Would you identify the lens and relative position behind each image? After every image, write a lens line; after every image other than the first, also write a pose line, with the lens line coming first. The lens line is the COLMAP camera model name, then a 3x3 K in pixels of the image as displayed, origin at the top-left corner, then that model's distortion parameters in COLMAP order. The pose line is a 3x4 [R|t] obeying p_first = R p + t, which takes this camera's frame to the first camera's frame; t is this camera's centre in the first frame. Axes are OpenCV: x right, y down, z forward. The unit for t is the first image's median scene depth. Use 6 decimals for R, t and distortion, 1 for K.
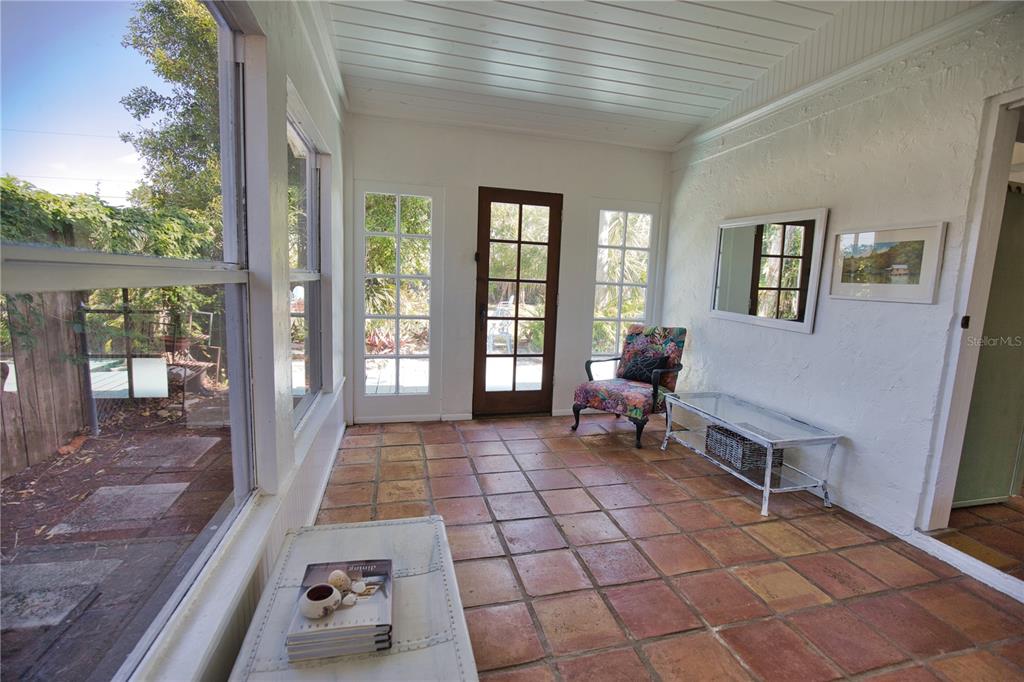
lens RADIAL K [[467.8, 0, 518.2], [0, 467.8, 341.9], [0, 0, 1]] dist [-0.034672, 0.006897]
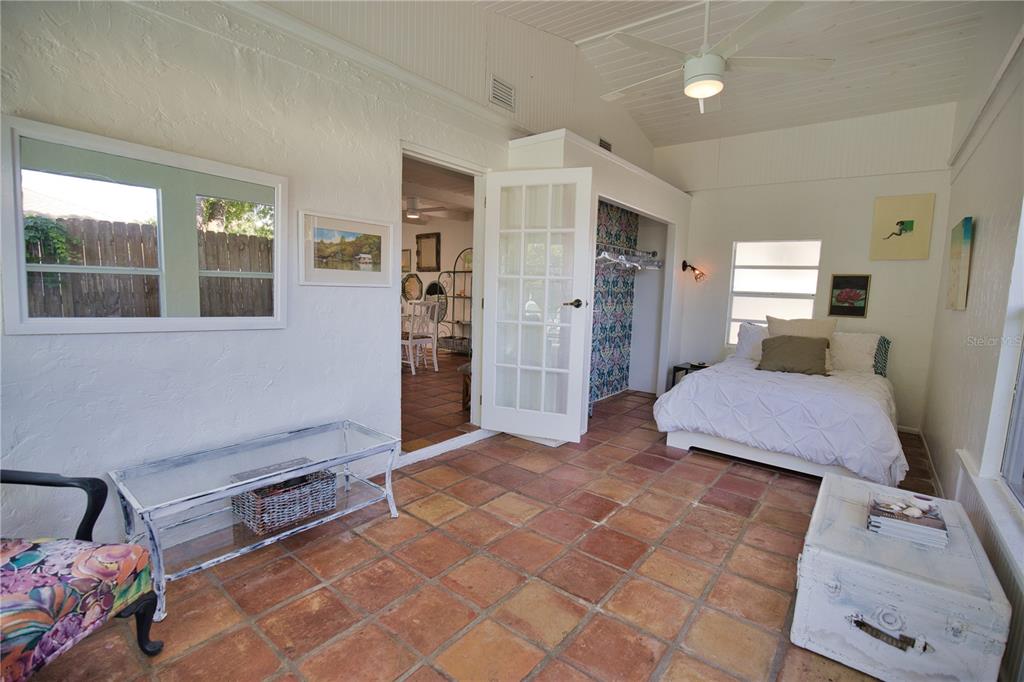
lens RADIAL K [[467.8, 0, 520.8], [0, 467.8, 340.2], [0, 0, 1]] dist [-0.034672, 0.006897]
pose [[-0.609908, -0.147064, 0.778707, -0.338475], [0.043804, 0.974871, 0.218420, -0.190246], [-0.791261, 0.167326, -0.588140, 1.370996]]
